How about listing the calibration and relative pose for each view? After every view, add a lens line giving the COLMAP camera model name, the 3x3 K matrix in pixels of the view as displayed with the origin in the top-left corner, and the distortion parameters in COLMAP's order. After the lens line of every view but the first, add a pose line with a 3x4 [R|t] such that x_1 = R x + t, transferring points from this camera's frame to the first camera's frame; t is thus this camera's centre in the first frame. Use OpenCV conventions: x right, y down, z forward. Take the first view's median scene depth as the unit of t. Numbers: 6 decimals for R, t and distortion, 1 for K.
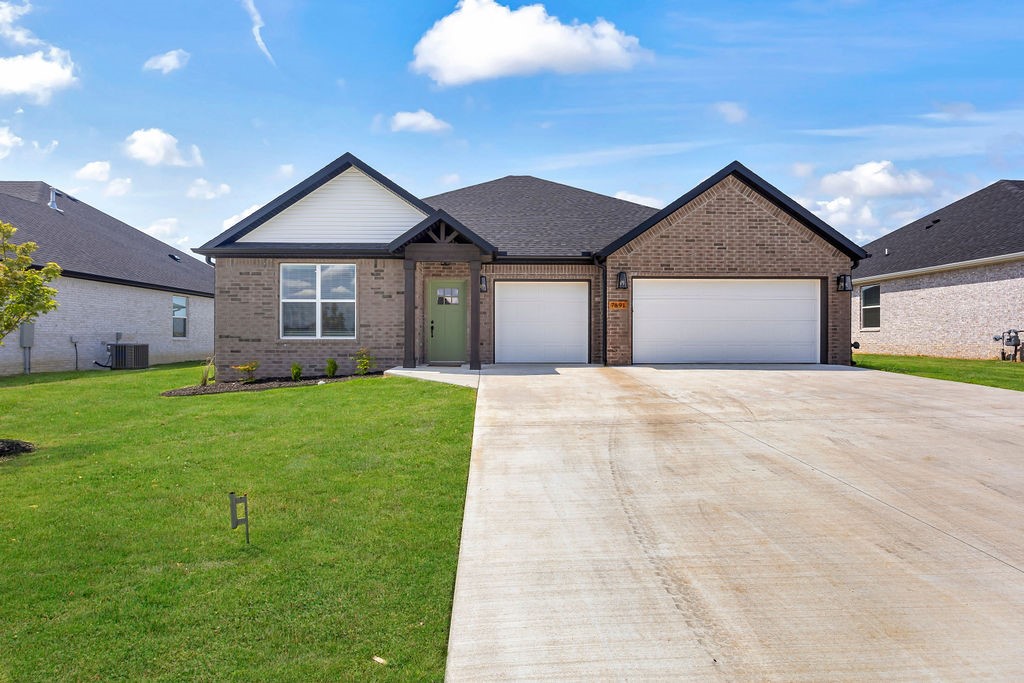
lens RADIAL K [[409.5, 0, 516.7], [0, 409.5, 339.7], [0, 0, 1]] dist [-0.003322, -0.000111]
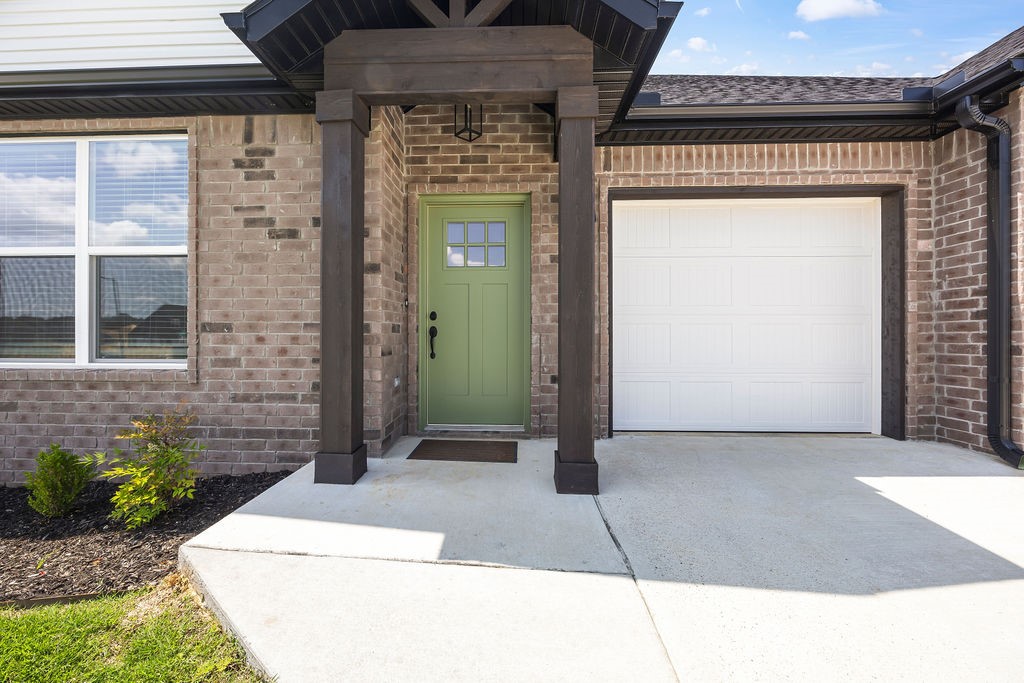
lens RADIAL K [[409.5, 0, 506.0], [0, 409.5, 335.7], [0, 0, 1]] dist [-0.003322, -0.000111]
pose [[0.995478, 0.003666, -0.094926, -0.117078], [-0.003299, 0.999986, 0.004017, -0.029688], [0.094939, -0.003686, 0.995476, 0.705303]]
